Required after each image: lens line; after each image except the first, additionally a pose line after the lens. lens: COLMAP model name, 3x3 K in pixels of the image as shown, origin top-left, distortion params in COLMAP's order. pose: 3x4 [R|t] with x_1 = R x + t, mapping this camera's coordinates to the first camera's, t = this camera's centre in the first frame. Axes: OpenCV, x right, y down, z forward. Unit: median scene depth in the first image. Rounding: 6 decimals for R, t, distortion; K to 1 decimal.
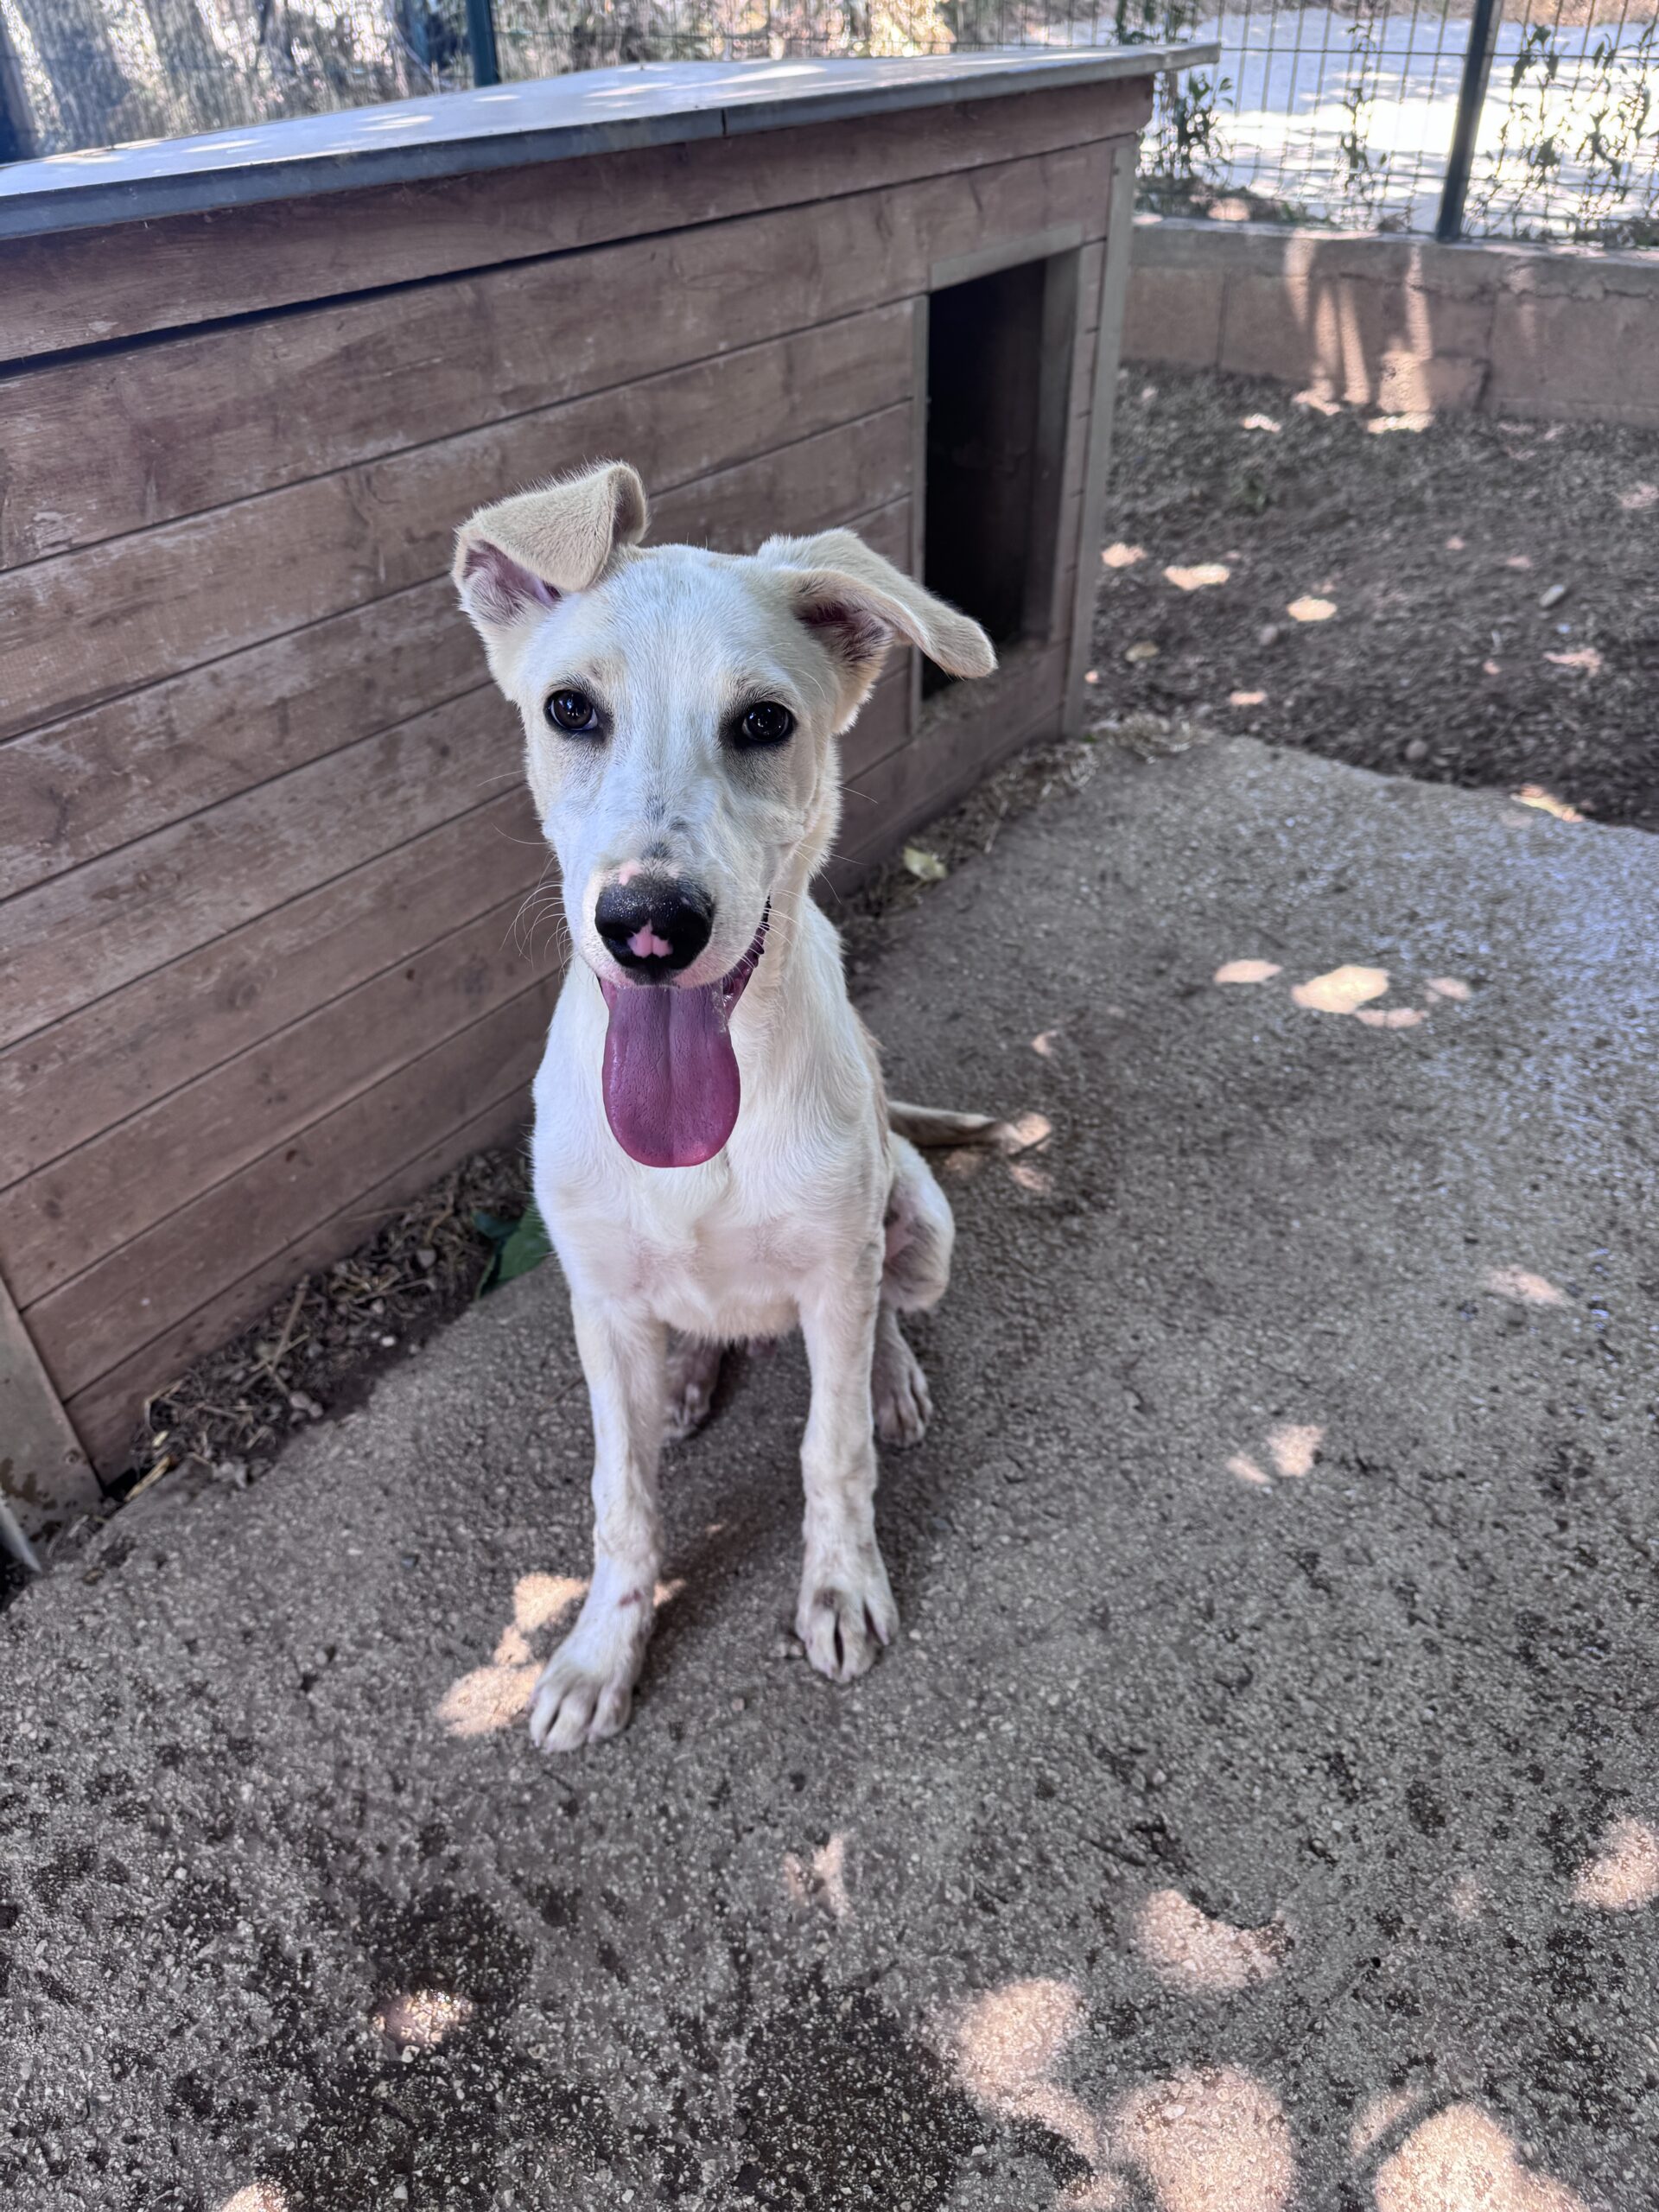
lens RADIAL K [[1572.9, 0, 821.4], [0, 1572.9, 1113.4], [0, 0, 1]] dist [0.020175, -0.020607]
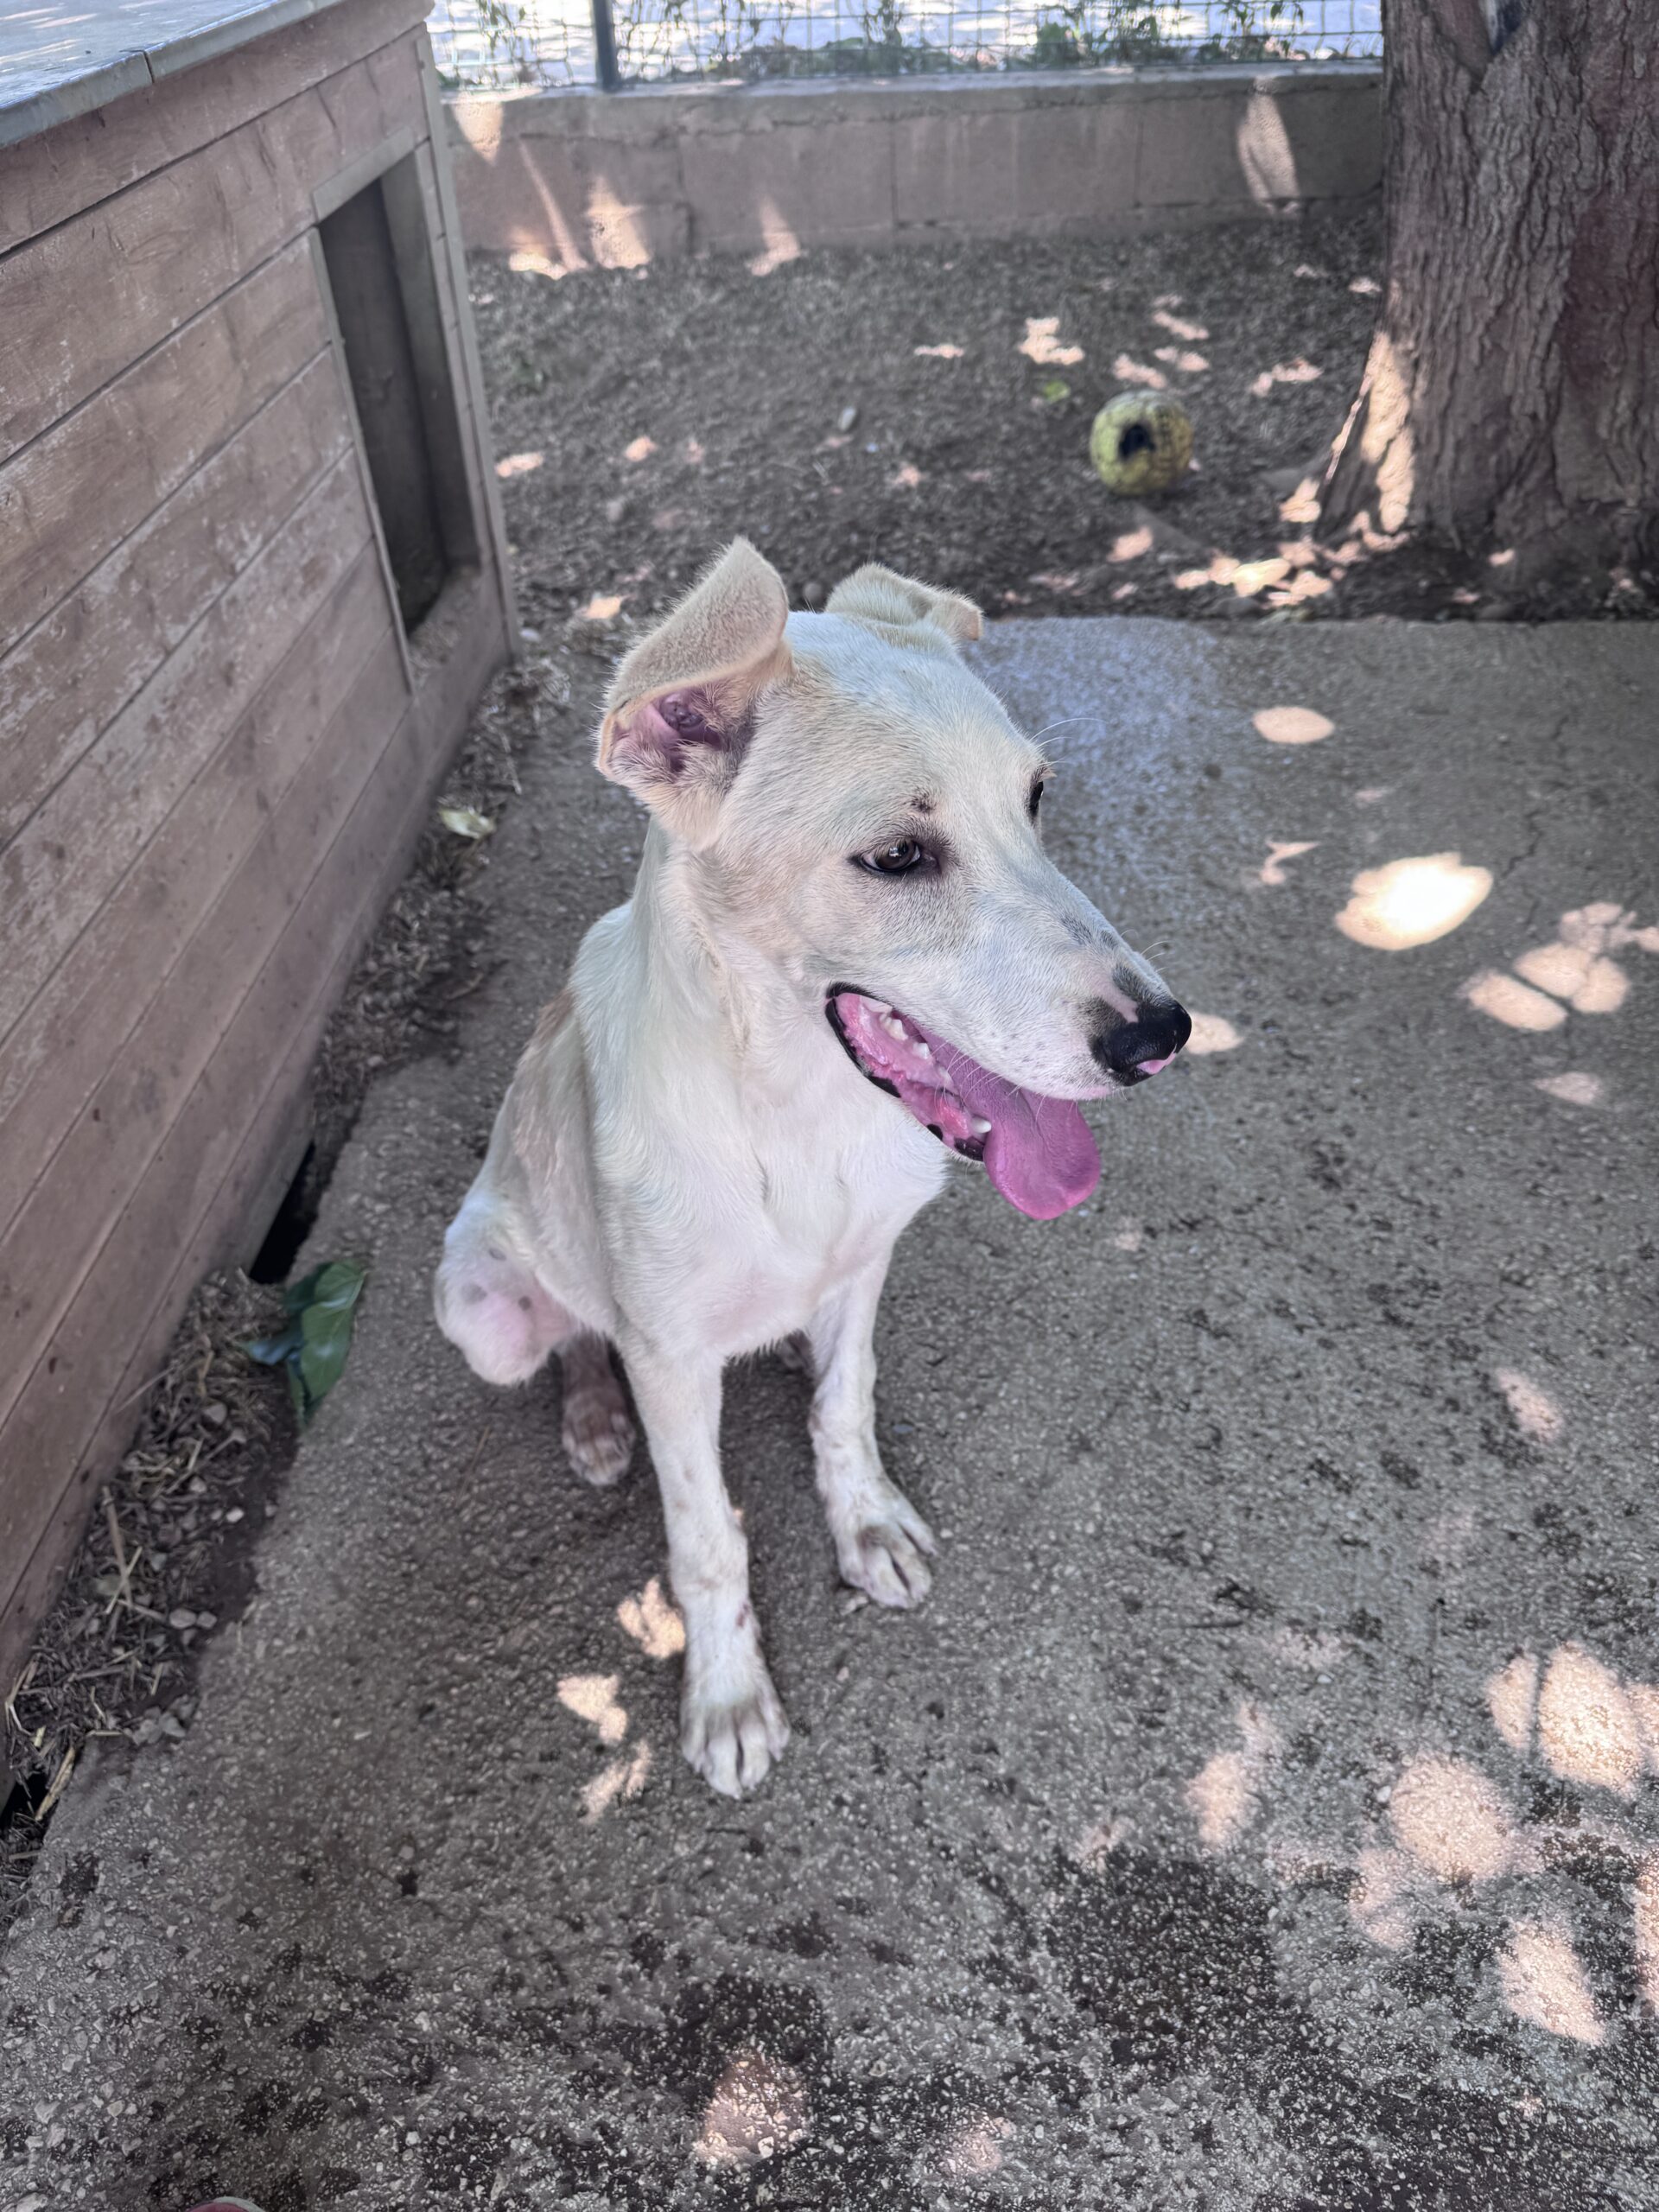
lens RADIAL K [[1572.9, 0, 824.1], [0, 1572.9, 1095.4], [0, 0, 1]] dist [0.020175, -0.020607]
pose [[0.861052, -0.345071, 0.373517, -0.329233], [0.321518, 0.938503, 0.125847, -0.109569], [-0.393973, 0.011732, 0.919047, 0.075970]]
